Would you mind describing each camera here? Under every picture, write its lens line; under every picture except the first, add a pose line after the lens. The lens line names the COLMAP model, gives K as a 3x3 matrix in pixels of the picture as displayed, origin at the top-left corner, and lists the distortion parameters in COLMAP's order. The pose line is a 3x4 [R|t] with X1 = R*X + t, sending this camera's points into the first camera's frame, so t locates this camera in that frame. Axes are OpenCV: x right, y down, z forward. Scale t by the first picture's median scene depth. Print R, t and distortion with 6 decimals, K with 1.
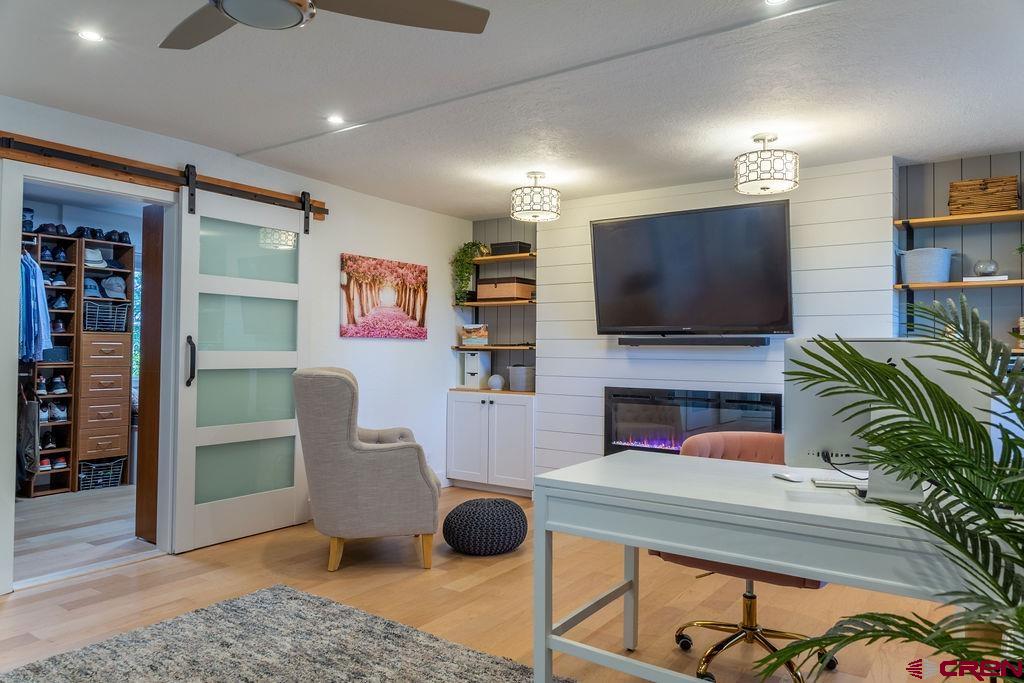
lens RADIAL K [[710.1, 0, 511.4], [0, 710.1, 341.2], [0, 0, 1]] dist [-0.020999, 0.000041]
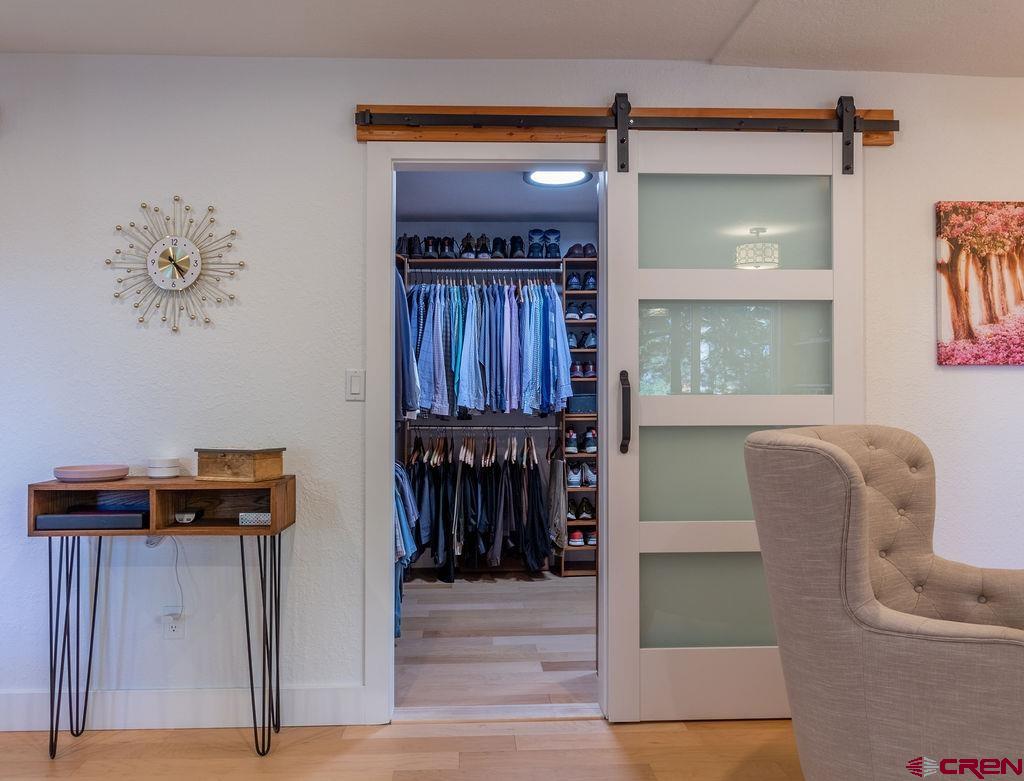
lens RADIAL K [[781.8, 0, 512.2], [0, 781.8, 390.4], [0, 0, 1]] dist [0.003162, -0.001545]
pose [[0.607794, -0.019829, -0.793847, 0.019857], [0.019248, 0.999762, -0.010236, 0.011456], [0.793861, -0.009059, 0.608032, 0.411444]]
